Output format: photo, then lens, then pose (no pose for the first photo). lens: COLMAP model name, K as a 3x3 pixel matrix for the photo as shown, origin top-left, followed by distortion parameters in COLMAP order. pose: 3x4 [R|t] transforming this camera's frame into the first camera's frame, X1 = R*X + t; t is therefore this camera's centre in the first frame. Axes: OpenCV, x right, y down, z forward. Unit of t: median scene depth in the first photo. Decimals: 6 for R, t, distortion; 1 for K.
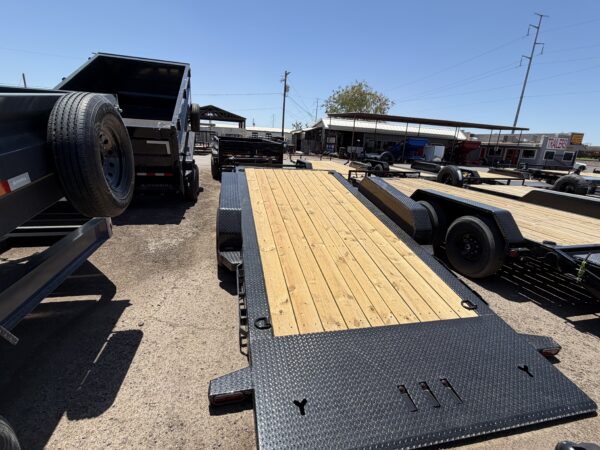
lens RADIAL K [[290.6, 0, 297.6], [0, 290.6, 225.1], [0, 0, 1]] dist [-0.000317, 0.000433]
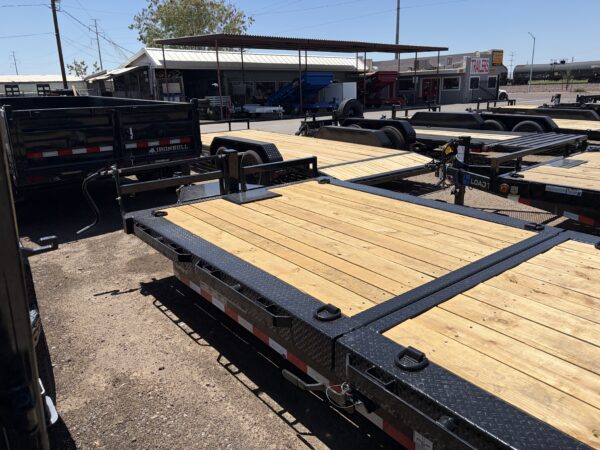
lens RADIAL K [[449.3, 0, 300.0], [0, 449.3, 225.0], [0, 0, 1]] dist [0.051236, -0.050505]
pose [[0.896257, -0.204947, 0.393344, -0.067619], [0.198534, 0.978411, 0.057419, -0.046608], [-0.396620, 0.026630, 0.917597, 0.146070]]
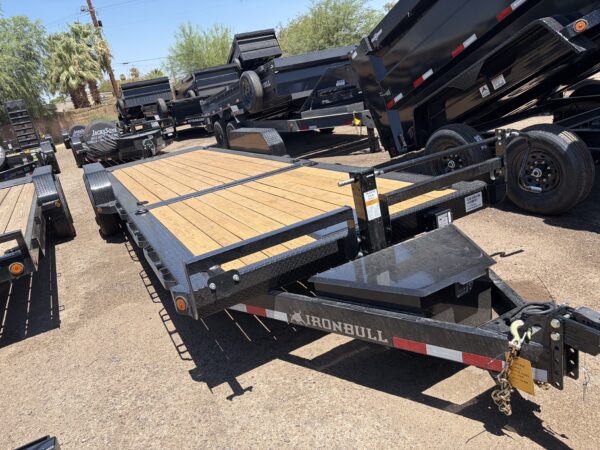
lens RADIAL K [[449.3, 0, 300.0], [0, 449.3, 225.0], [0, 0, 1]] dist [0.051236, -0.050505]
pose [[-0.961153, 0.196280, -0.194058, 0.001355], [0.057855, 0.830718, 0.553678, -0.103379], [0.269883, 0.520943, -0.809804, 0.353330]]
